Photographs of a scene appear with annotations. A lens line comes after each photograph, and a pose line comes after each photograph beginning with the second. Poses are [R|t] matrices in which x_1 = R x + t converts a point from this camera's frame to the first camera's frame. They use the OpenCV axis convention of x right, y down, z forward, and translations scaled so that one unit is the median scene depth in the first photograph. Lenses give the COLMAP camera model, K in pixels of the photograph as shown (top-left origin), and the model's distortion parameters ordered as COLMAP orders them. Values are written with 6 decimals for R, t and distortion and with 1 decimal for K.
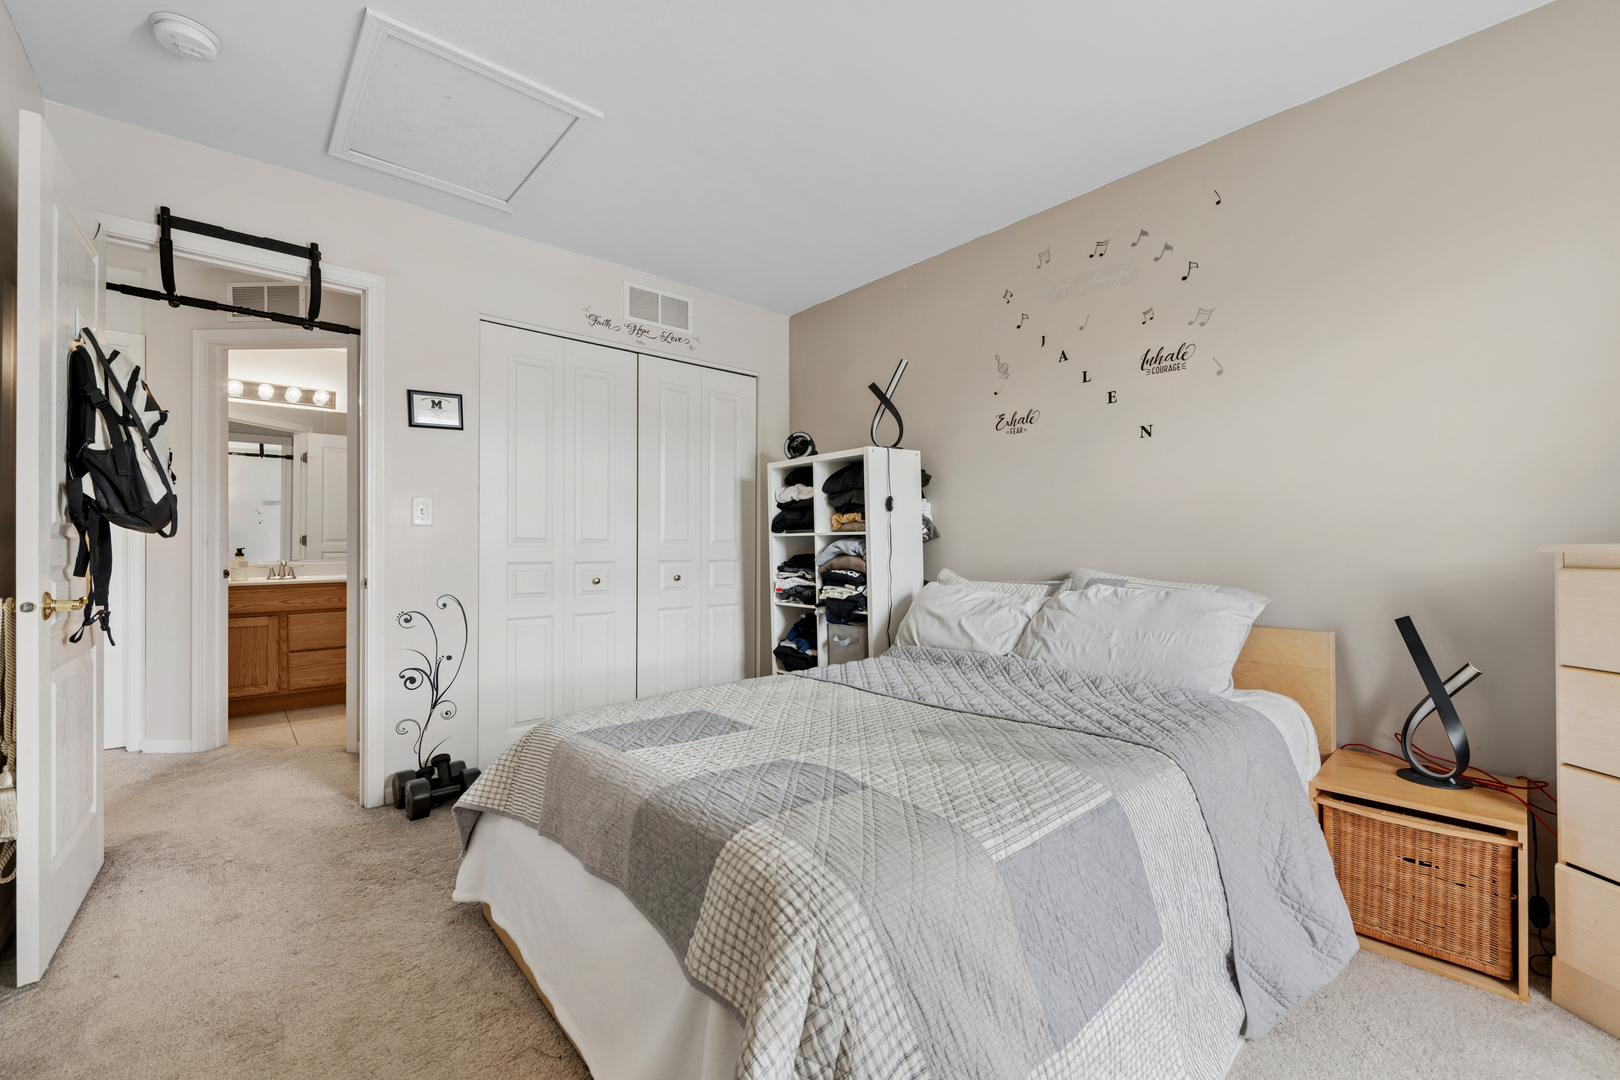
lens RADIAL K [[673.3, 0, 804.4], [0, 673.3, 526.7], [0, 0, 1]] dist [-0.001187, -0.000153]
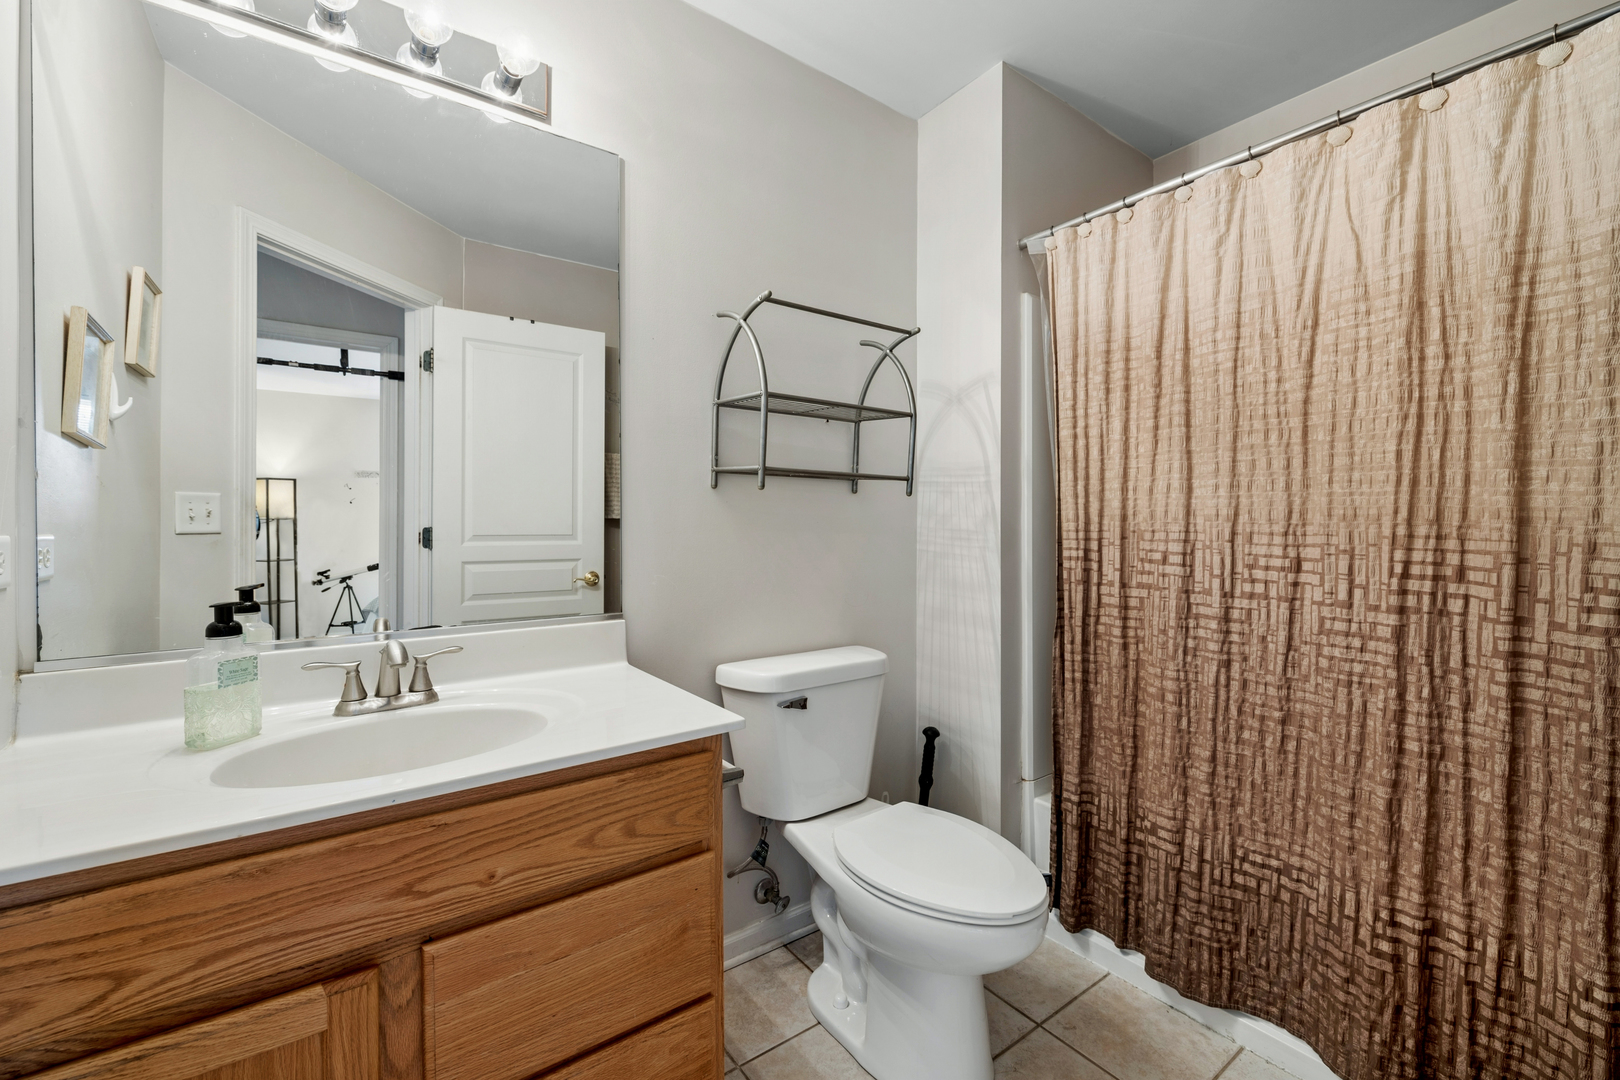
lens RADIAL K [[673.3, 0, 804.4], [0, 673.3, 526.7], [0, 0, 1]] dist [-0.001187, -0.000153]
pose [[0.995144, 0.002286, -0.098406, -0.436041], [-0.000728, 0.999874, 0.015867, 0.001234], [0.098430, -0.015719, 0.995020, 0.558679]]
